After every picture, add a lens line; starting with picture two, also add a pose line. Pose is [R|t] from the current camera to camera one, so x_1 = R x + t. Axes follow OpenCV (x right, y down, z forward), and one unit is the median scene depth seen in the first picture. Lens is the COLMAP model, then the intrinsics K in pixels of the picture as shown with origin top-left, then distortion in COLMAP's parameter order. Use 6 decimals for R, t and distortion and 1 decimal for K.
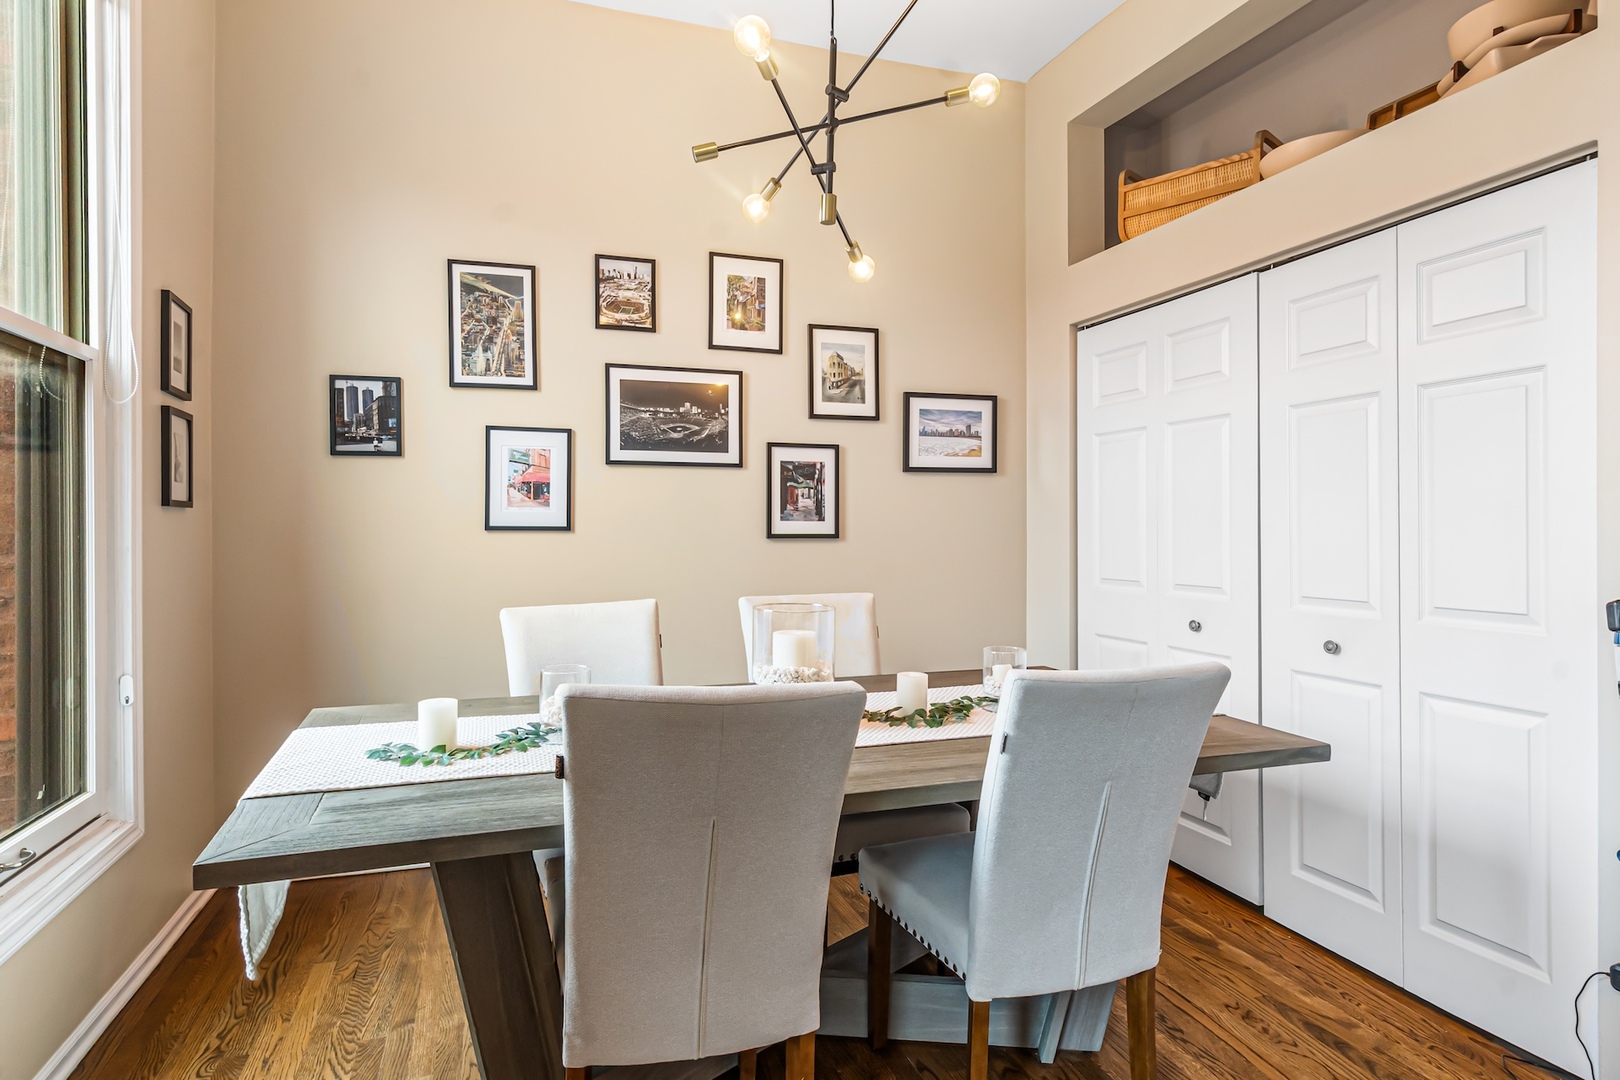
lens RADIAL K [[905.3, 0, 795.0], [0, 905.3, 533.7], [0, 0, 1]] dist [-0.006922, -0.001059]
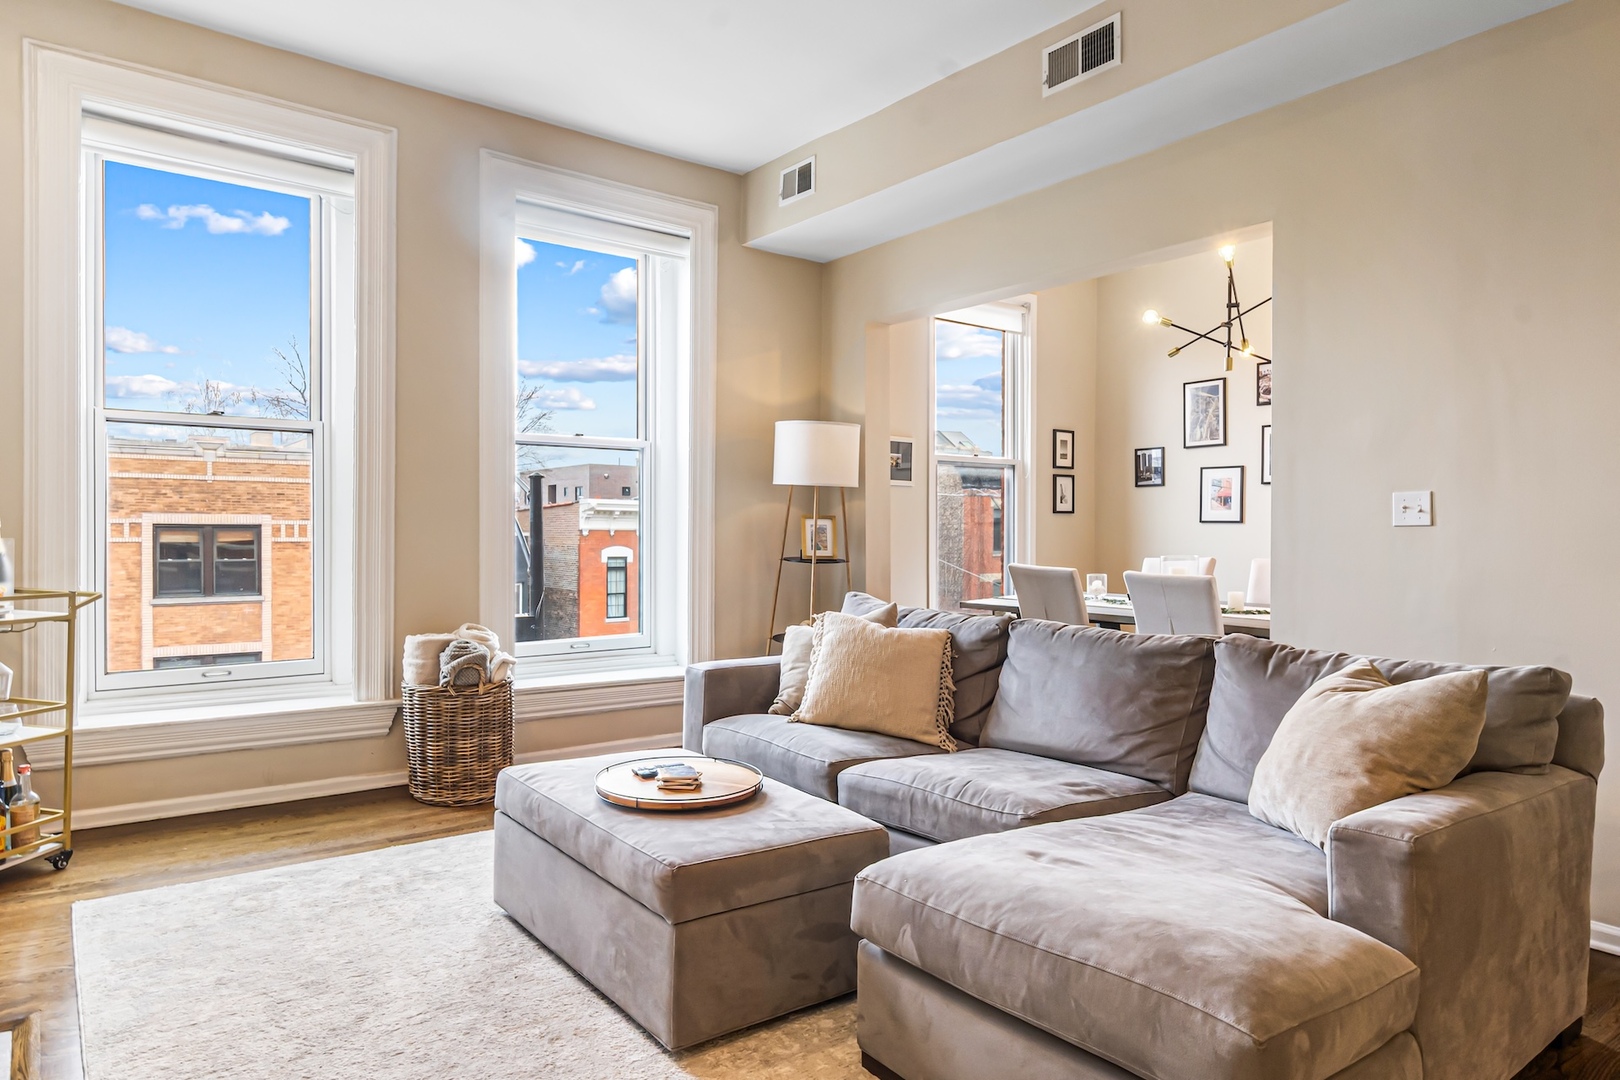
lens RADIAL K [[977.7, 0, 797.3], [0, 977.7, 546.7], [0, 0, 1]] dist [-0.027992, -0.000596]
pose [[0.319274, 0.020987, -0.947430, 1.257567], [-0.003000, 0.999772, 0.021136, 0.005560], [0.947658, -0.003905, 0.319264, -0.427020]]
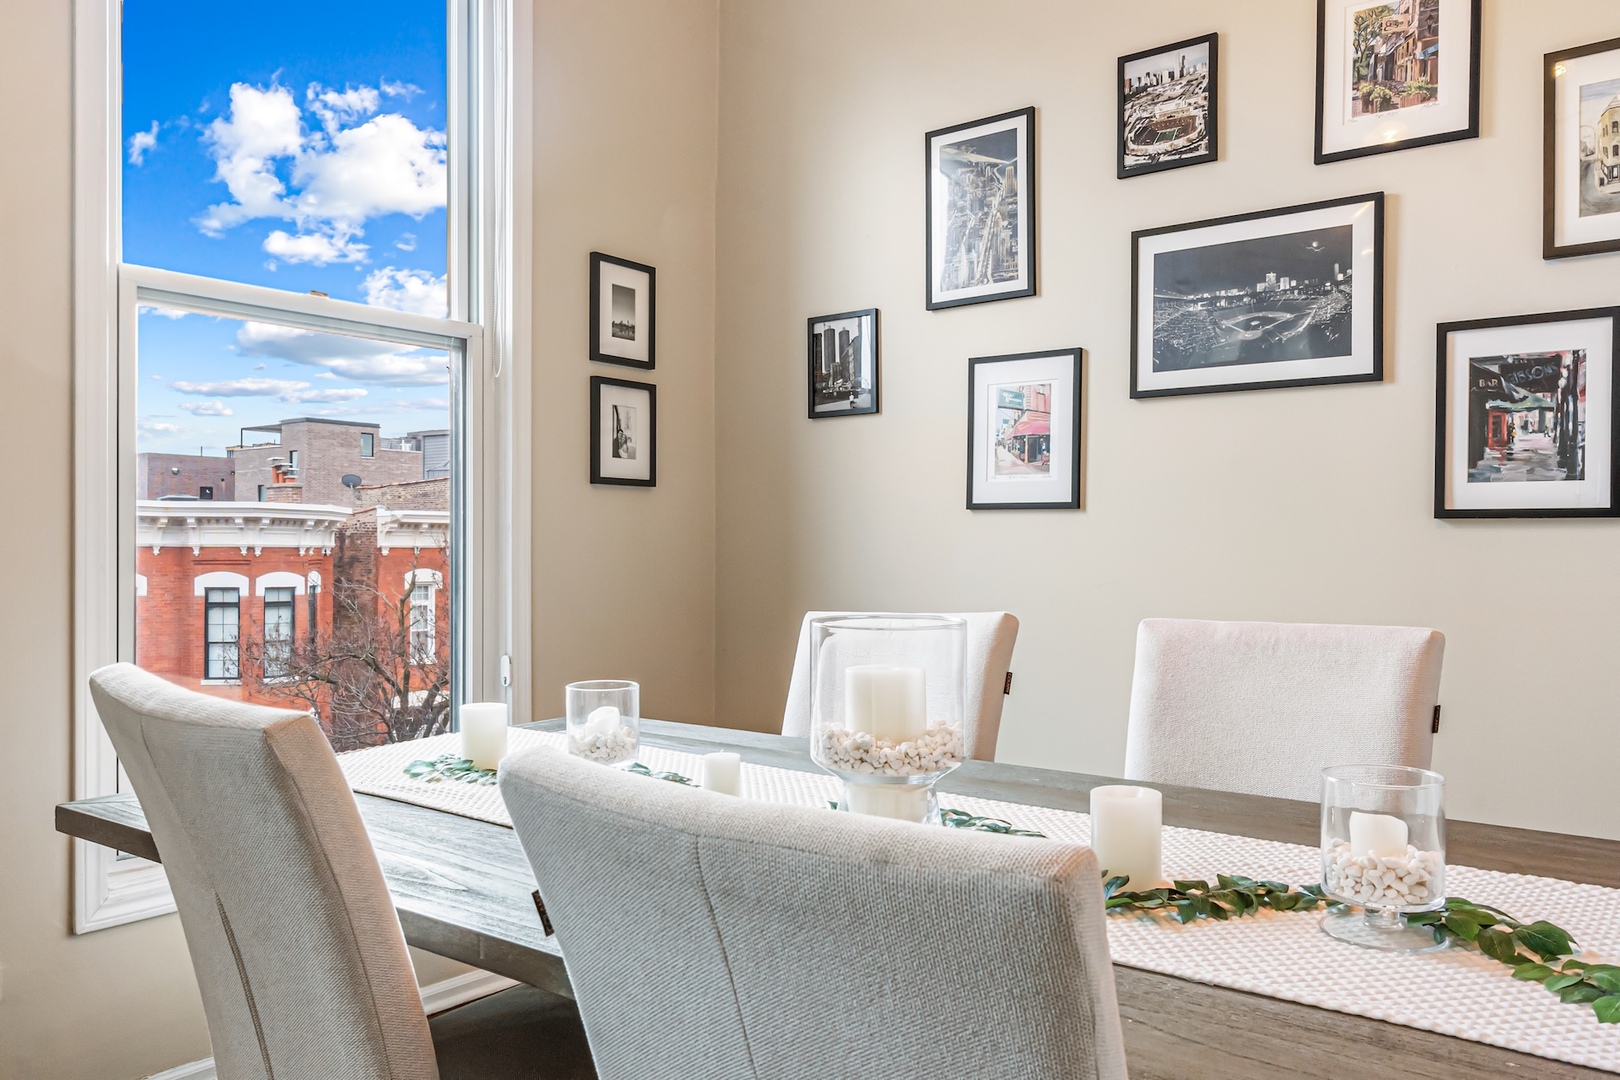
lens RADIAL K [[1251.6, 0, 794.8], [0, 1251.6, 547.5], [0, 0, 1]] dist [0.007200, 0.002549]
pose [[0.534786, 0.004091, -0.844978, 0.379536], [-0.009736, 0.999952, -0.001320, 0.026524], [0.844932, 0.008933, 0.534800, 0.358512]]
